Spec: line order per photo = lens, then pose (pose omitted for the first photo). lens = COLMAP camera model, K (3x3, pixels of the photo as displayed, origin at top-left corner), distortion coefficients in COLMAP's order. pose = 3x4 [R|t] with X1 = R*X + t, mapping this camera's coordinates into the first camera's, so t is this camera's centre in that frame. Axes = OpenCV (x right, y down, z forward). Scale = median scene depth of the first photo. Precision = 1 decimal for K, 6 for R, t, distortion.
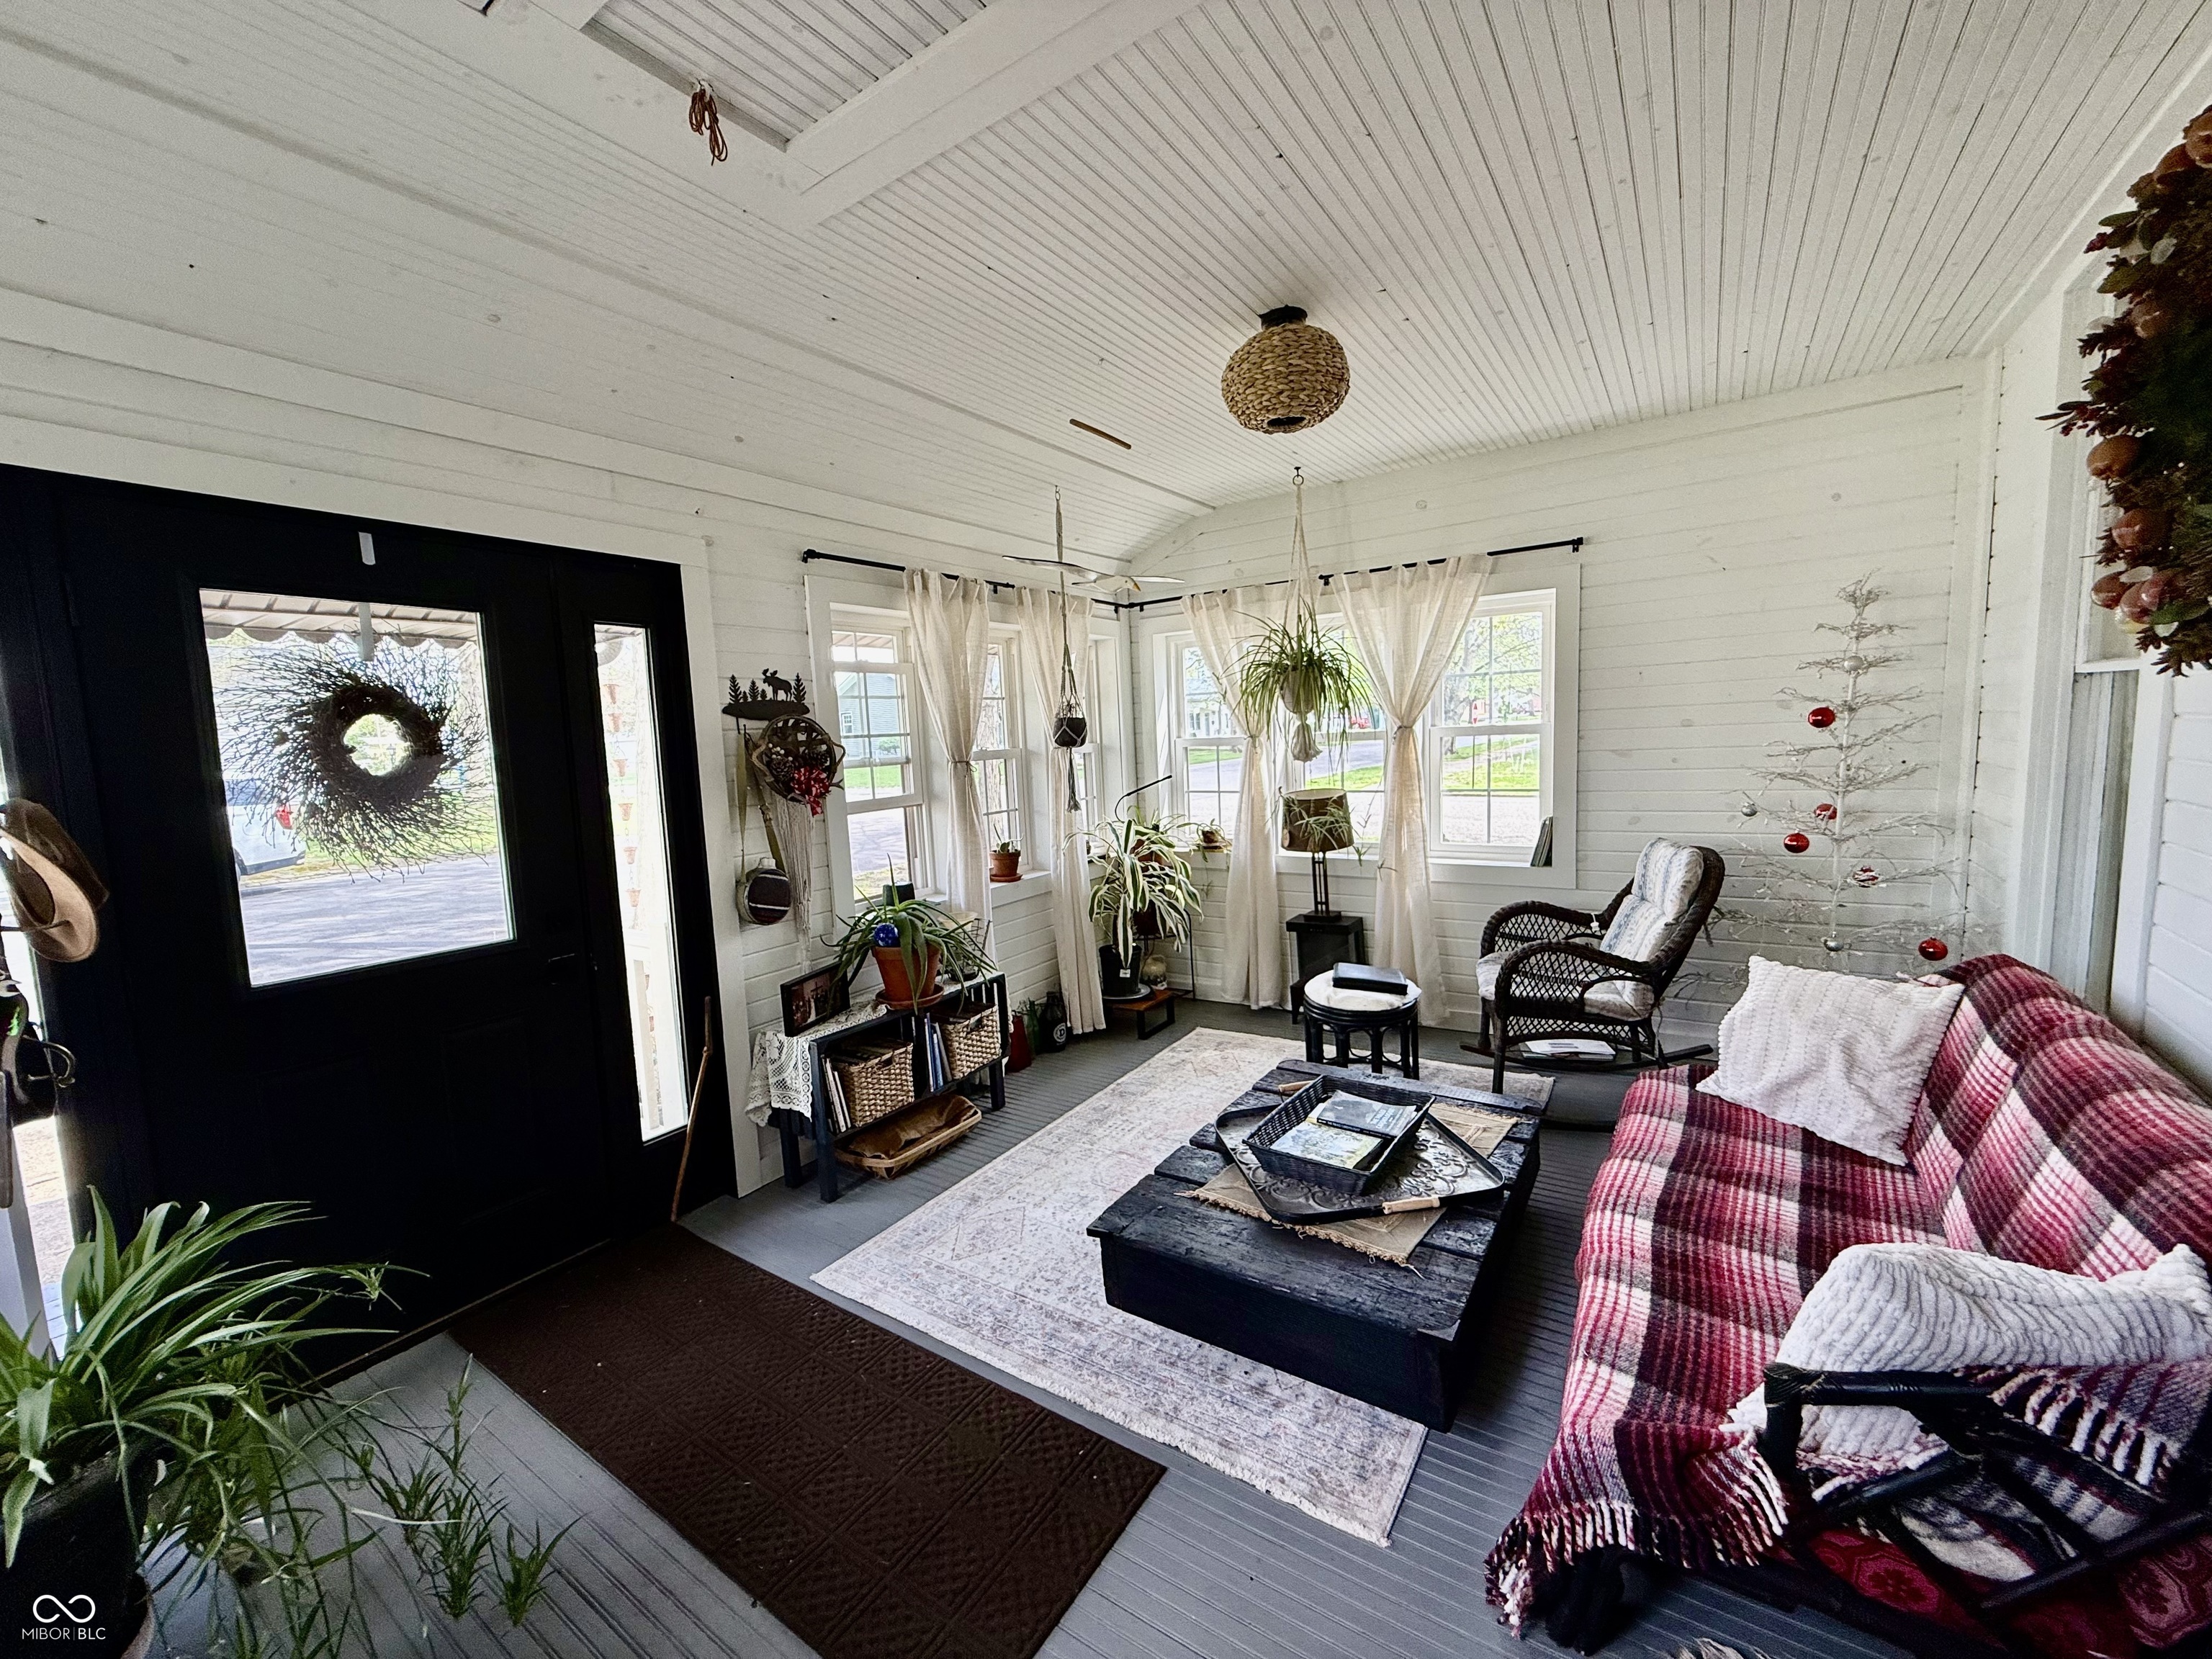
lens RADIAL K [[878.4, 0, 1098.7], [0, 878.4, 829.2], [0, 0, 1]] dist [0.000479, 0.000624]
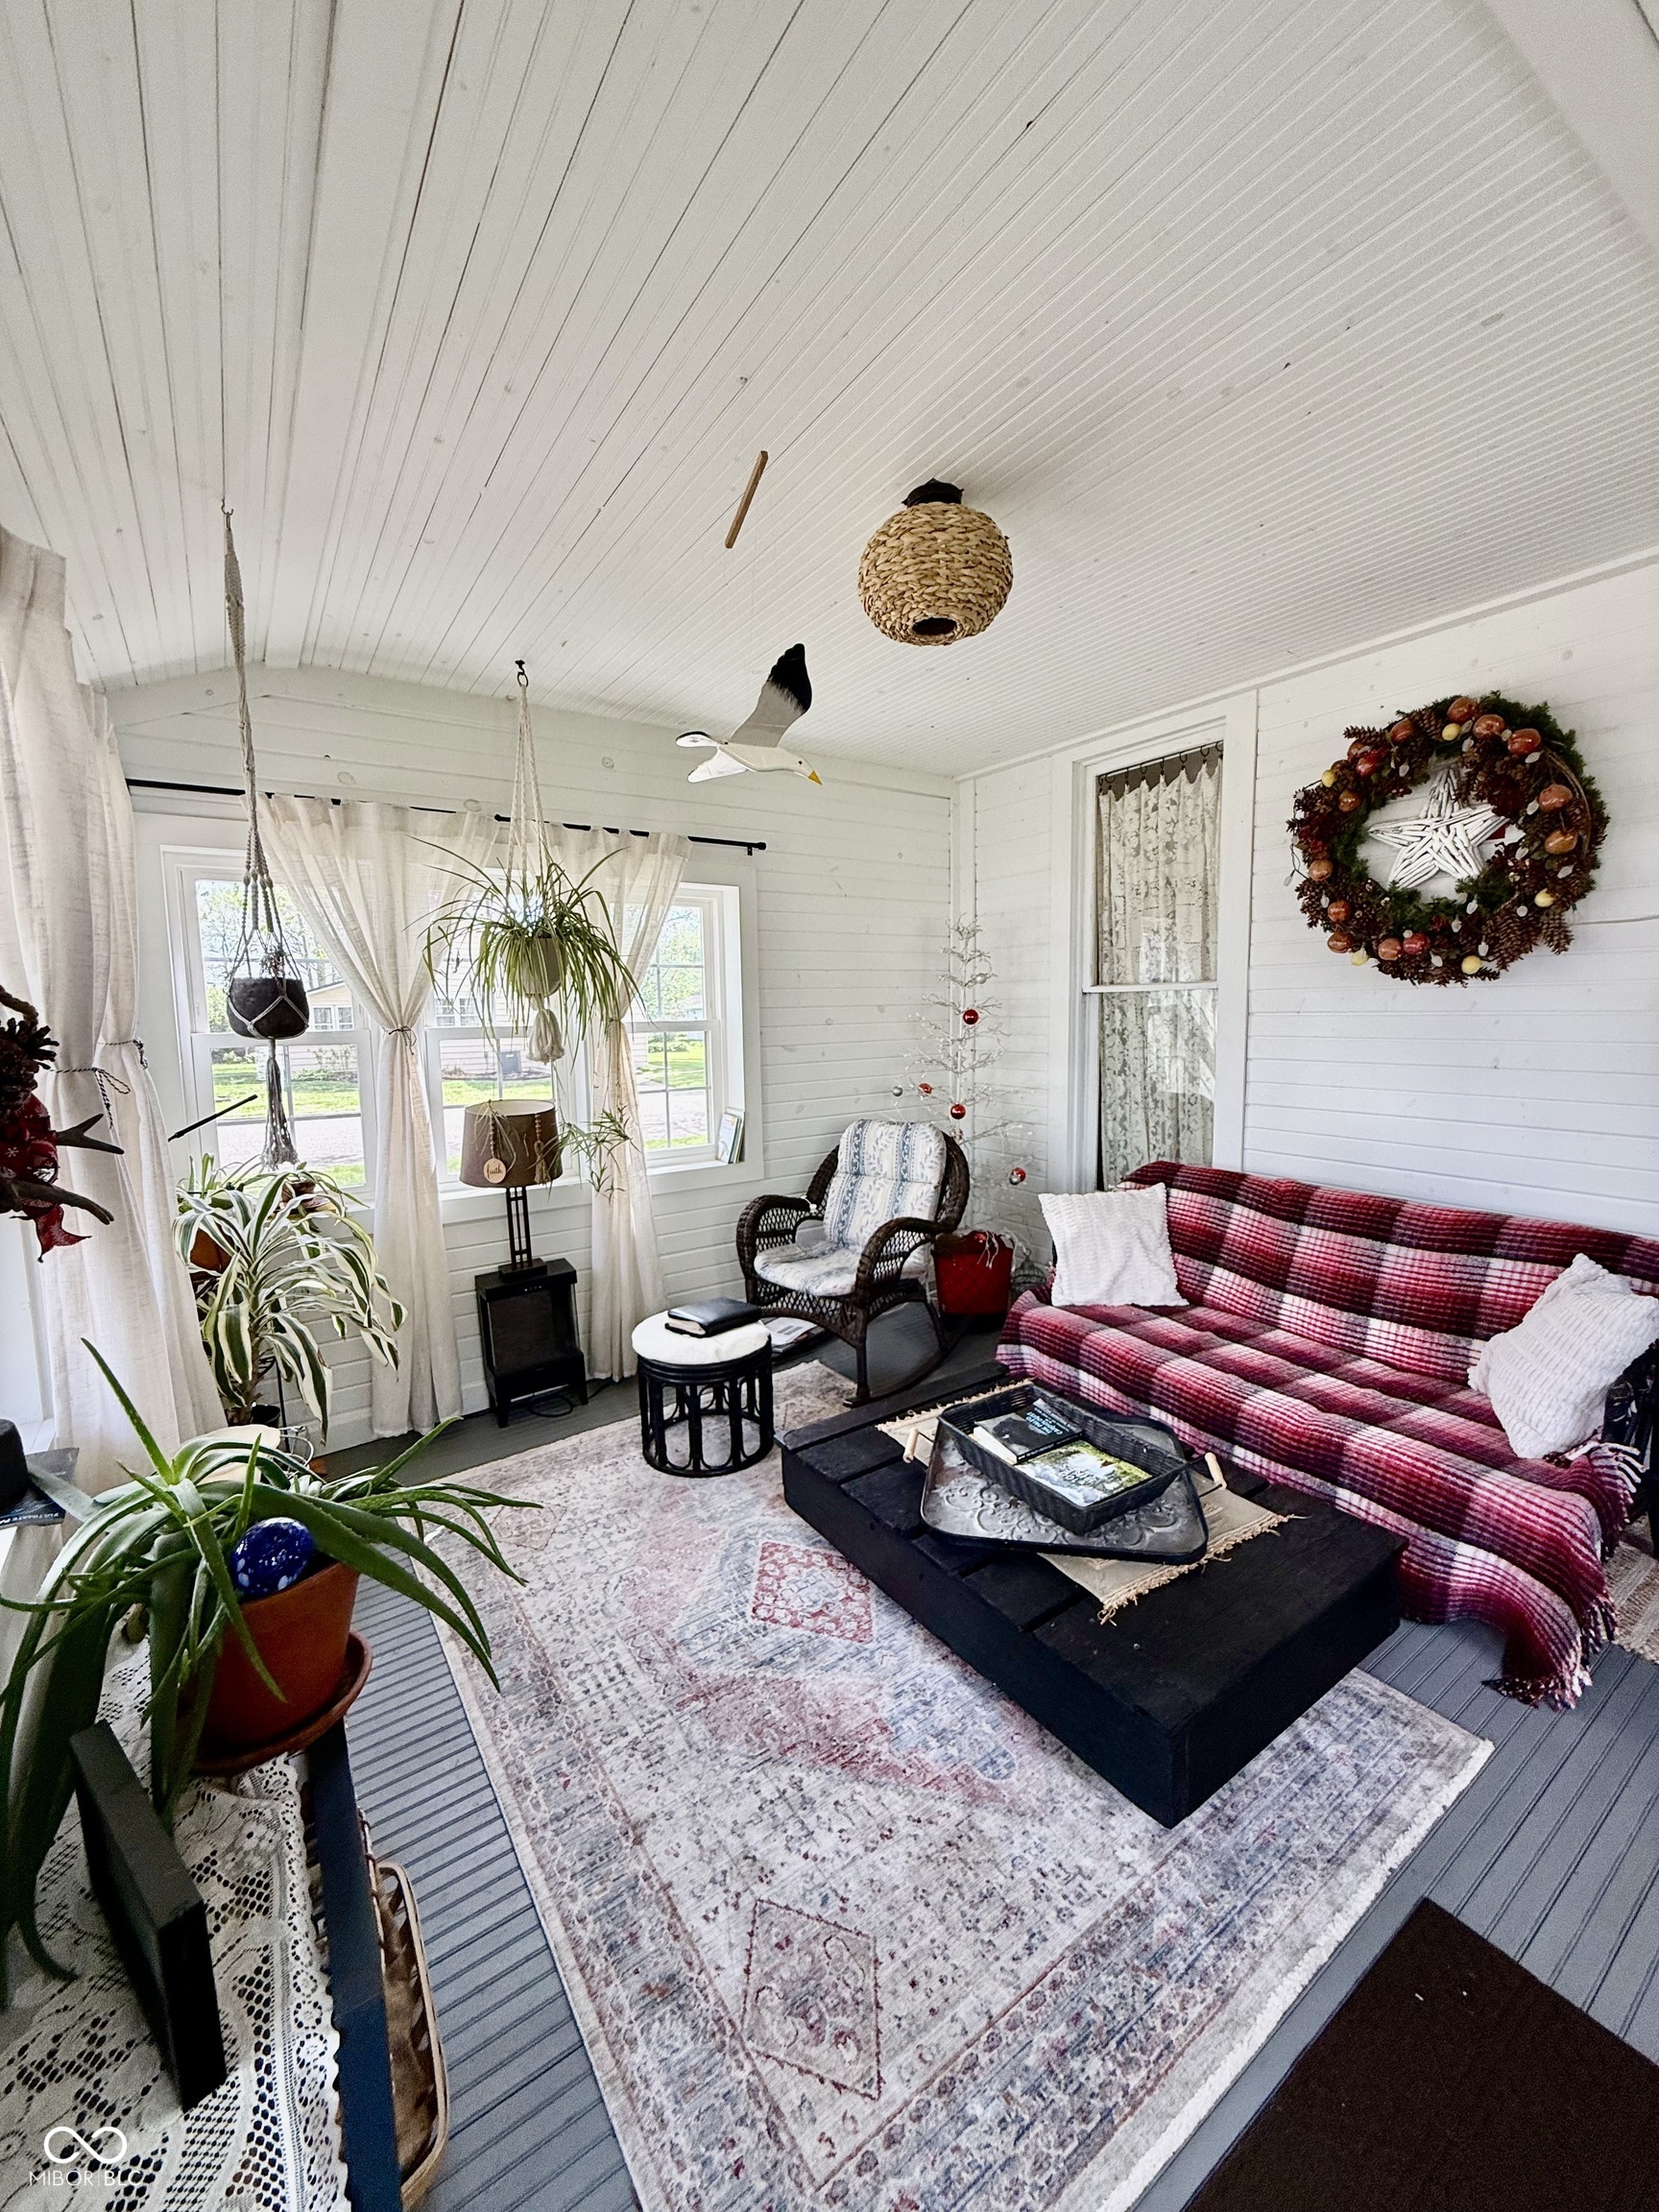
lens RADIAL K [[878.4, 0, 836.0], [0, 878.4, 1099.3], [0, 0, 1]] dist [0.000479, 0.000624]
pose [[0.367355, -0.052627, 0.928591, -0.415417], [0.106482, 0.994213, 0.014221, -0.034014], [-0.923965, 0.093654, 0.370833, 0.567767]]
